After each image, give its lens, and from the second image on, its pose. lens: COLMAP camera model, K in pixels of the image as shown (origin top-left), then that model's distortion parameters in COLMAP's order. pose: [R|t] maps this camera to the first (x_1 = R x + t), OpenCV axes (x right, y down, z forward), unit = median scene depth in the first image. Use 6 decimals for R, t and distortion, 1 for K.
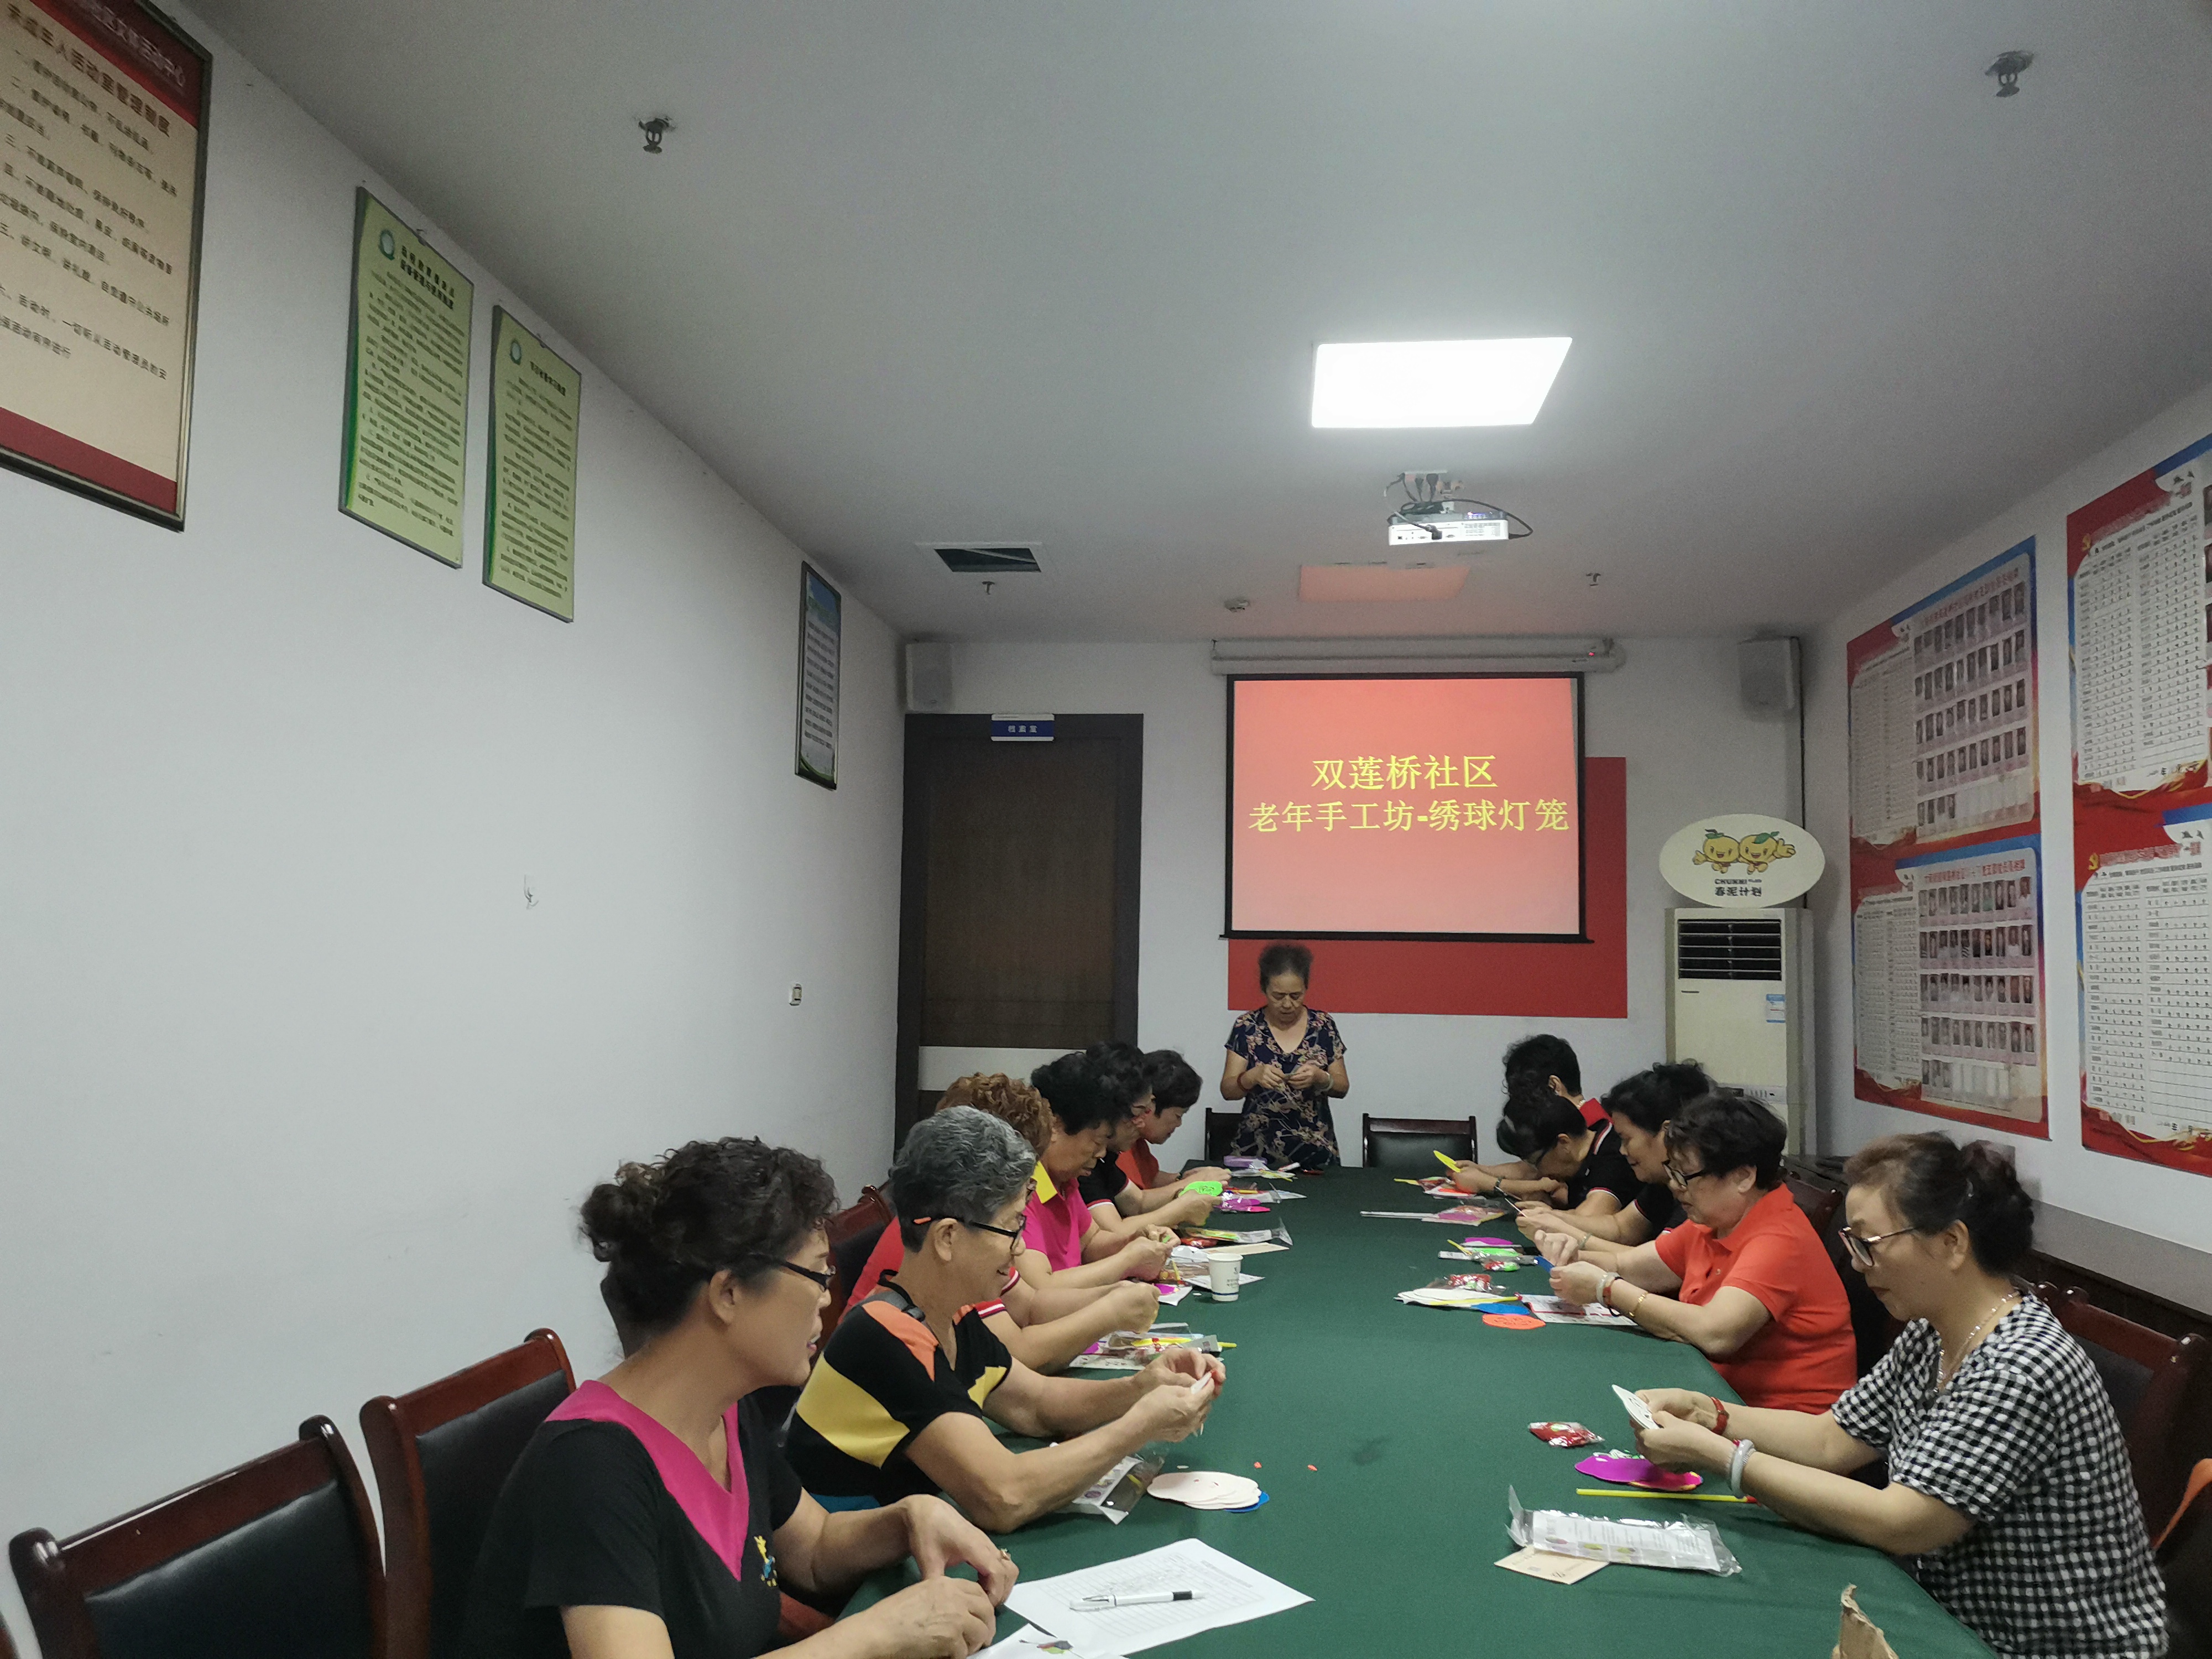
lens RADIAL K [[1687.4, 0, 1103.9], [0, 1687.4, 823.6], [0, 0, 1]] dist [-0.157469, -0.006042]
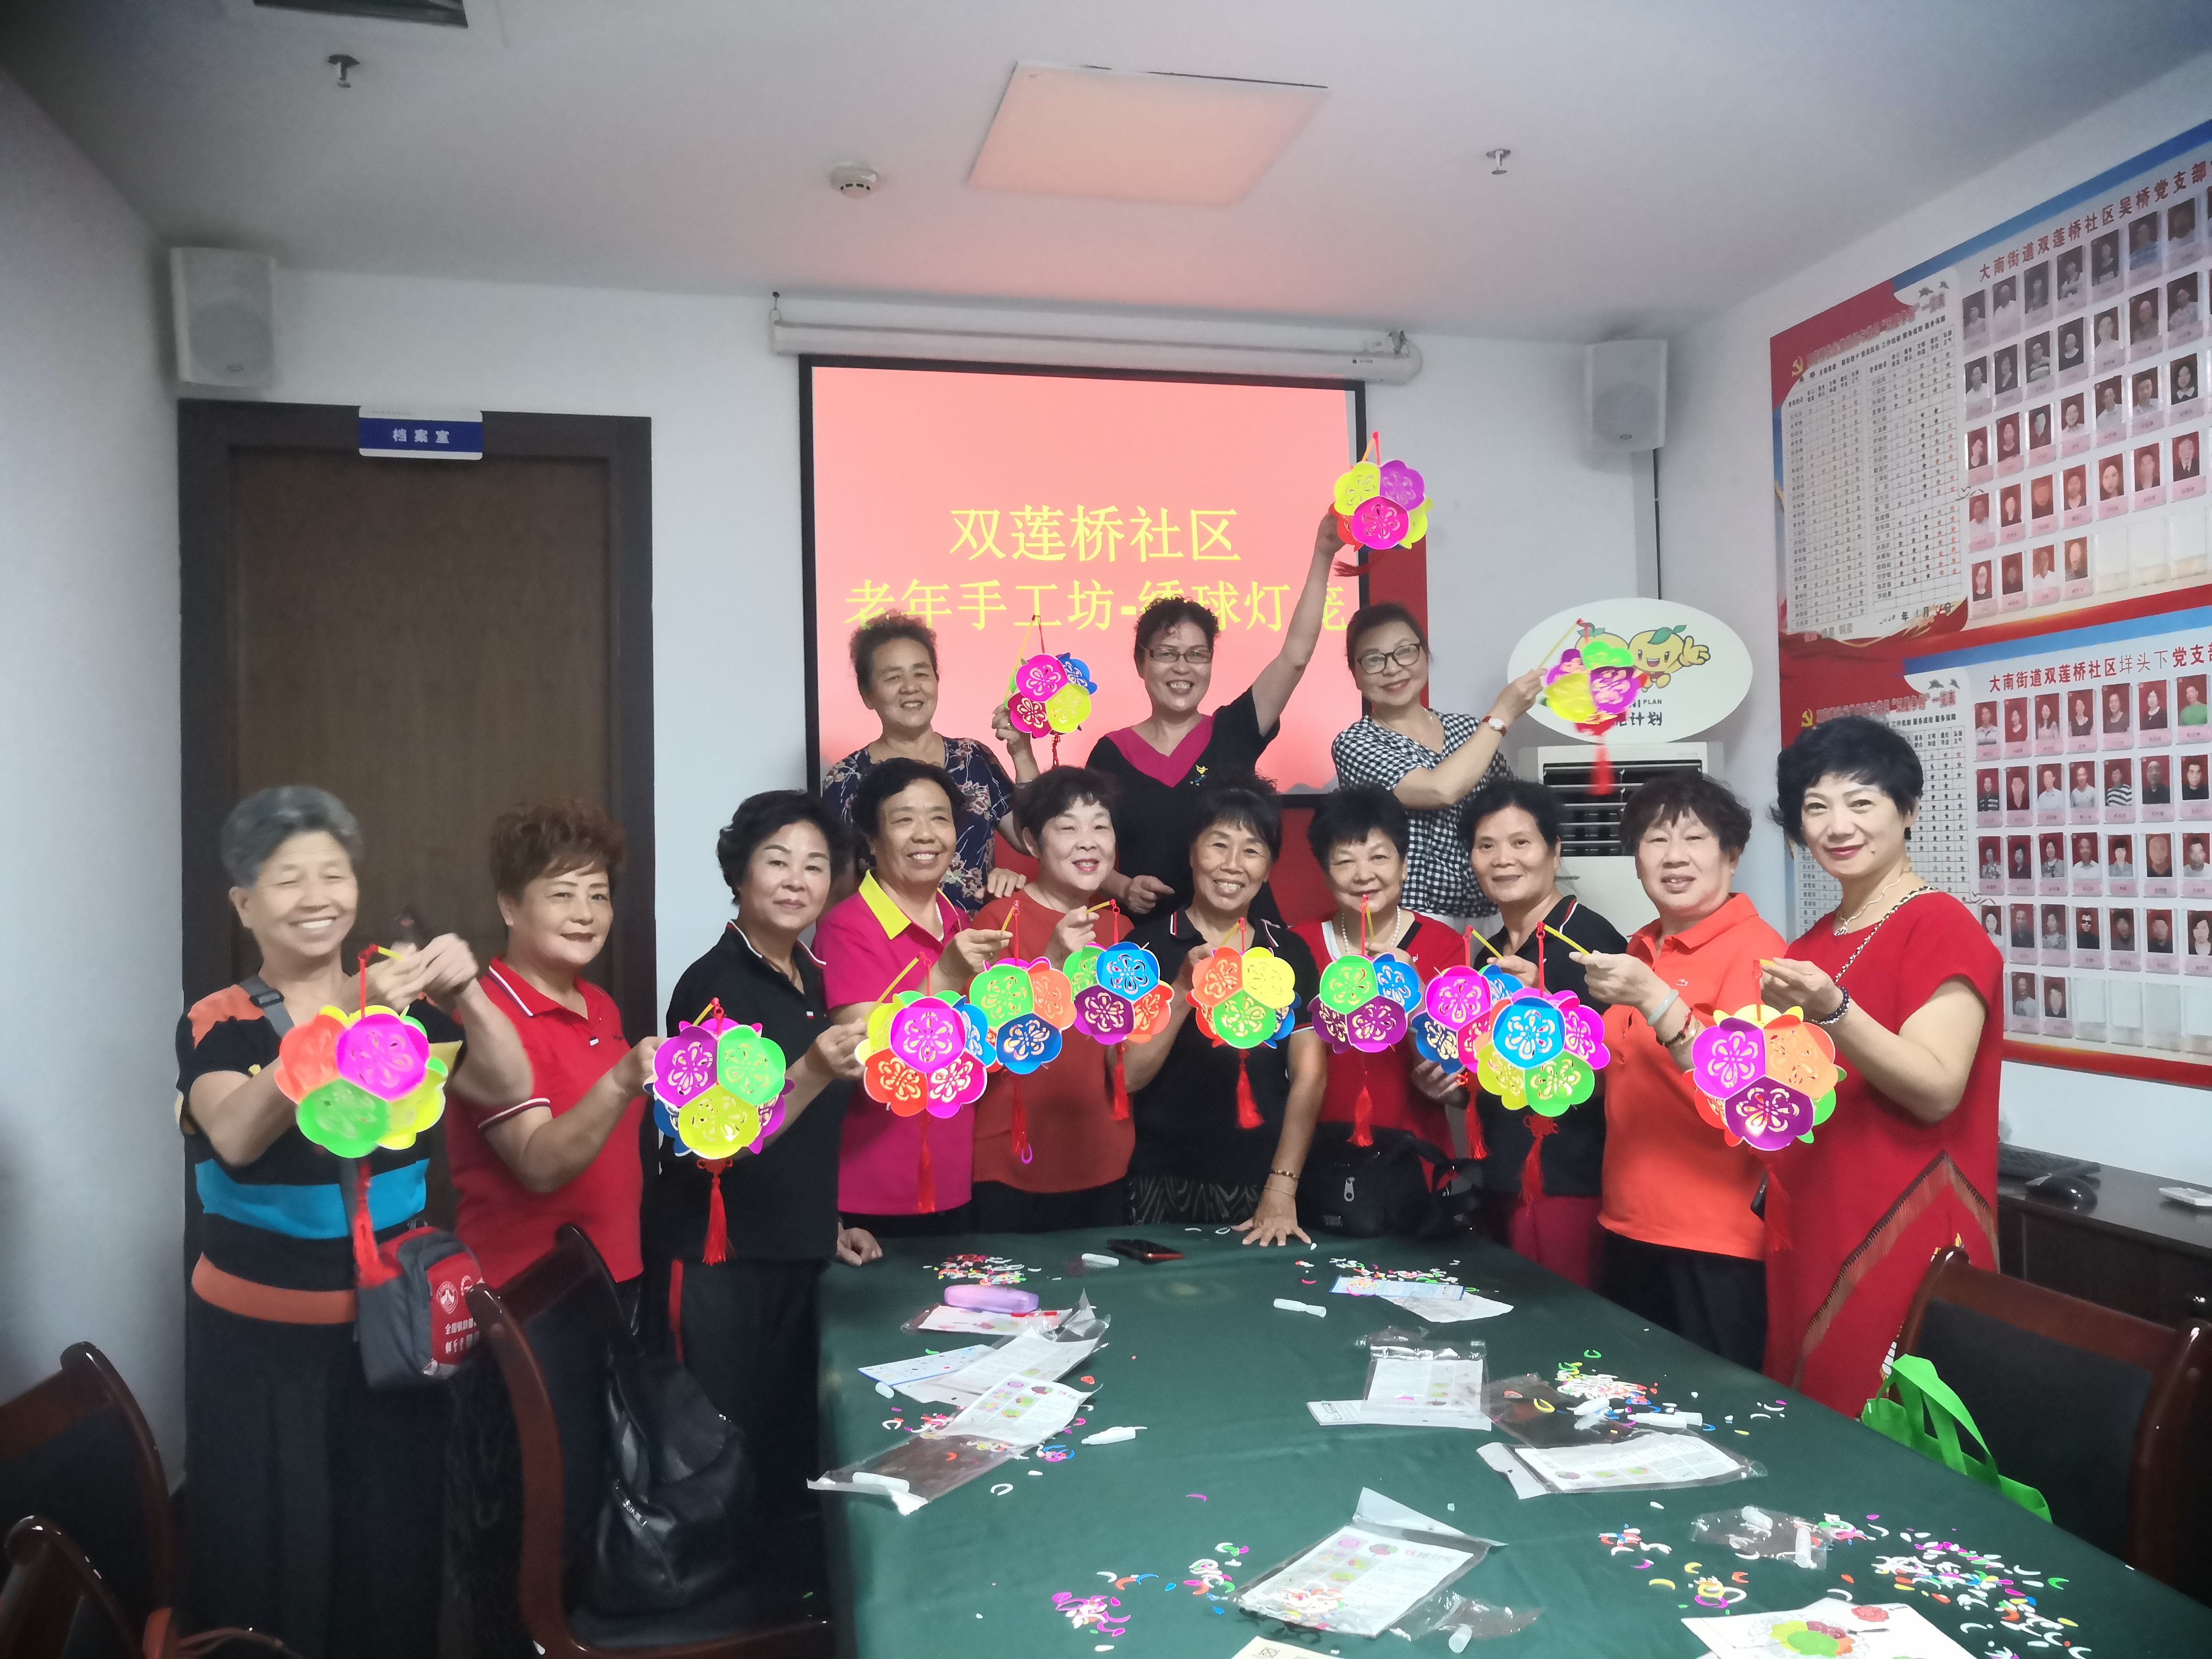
lens RADIAL K [[1740.6, 0, 1099.1], [0, 1740.6, 849.2], [0, 0, 1]] dist [0.000800, -0.006818]
pose [[0.960247, -0.034071, 0.277066, 0.001105], [0.013846, 0.997115, 0.074632, 0.036700], [-0.278809, -0.067829, 0.957948, 0.394088]]
